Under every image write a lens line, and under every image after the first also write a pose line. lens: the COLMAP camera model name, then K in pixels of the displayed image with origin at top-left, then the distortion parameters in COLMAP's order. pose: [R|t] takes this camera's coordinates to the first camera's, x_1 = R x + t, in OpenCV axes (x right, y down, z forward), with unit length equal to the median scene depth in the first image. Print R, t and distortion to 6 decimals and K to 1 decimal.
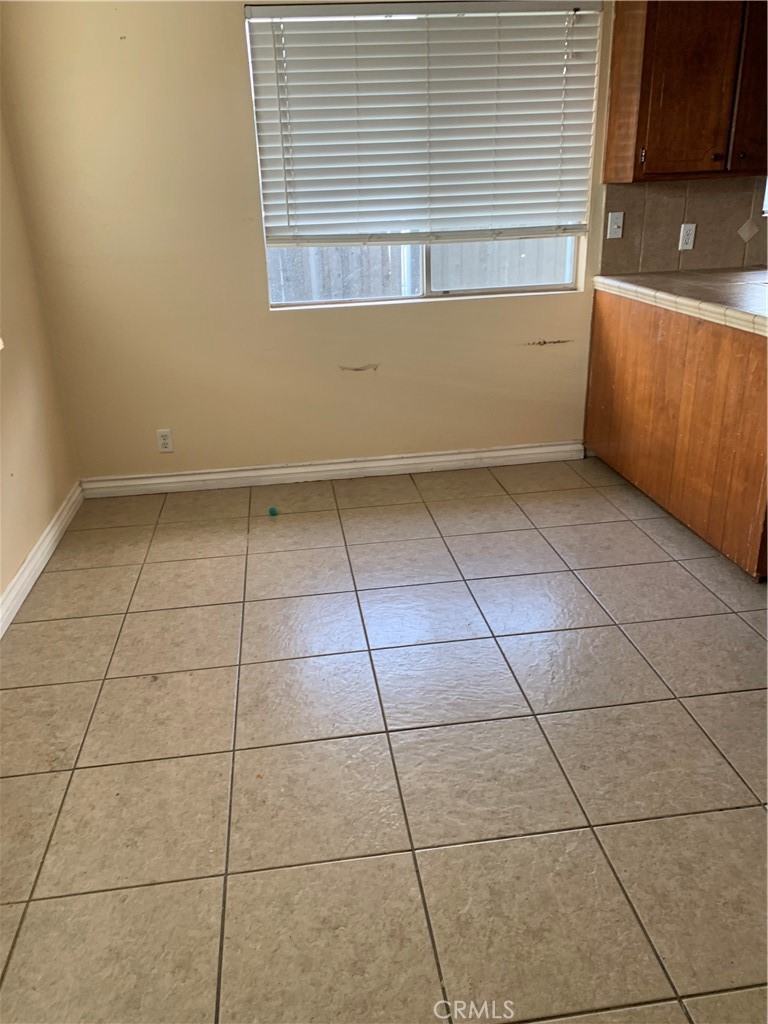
lens RADIAL K [[775.1, 0, 380.7], [0, 775.1, 514.5], [0, 0, 1]] dist [0.073955, -0.101421]
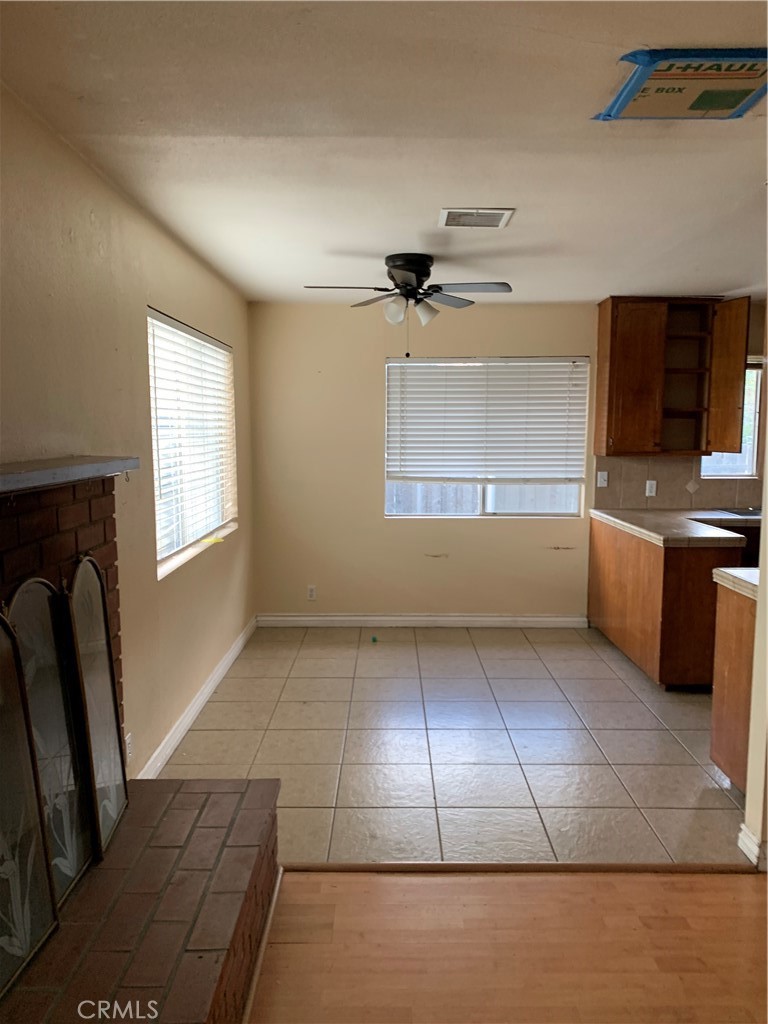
lens RADIAL K [[772.5, 0, 380.7], [0, 772.5, 519.4], [0, 0, 1]] dist [0.072135, -0.153281]
pose [[0.988619, 0.055518, -0.139823, 0.078294], [-0.091545, 0.959541, -0.266270, 0.177260], [0.119383, 0.276040, 0.953703, -0.555406]]
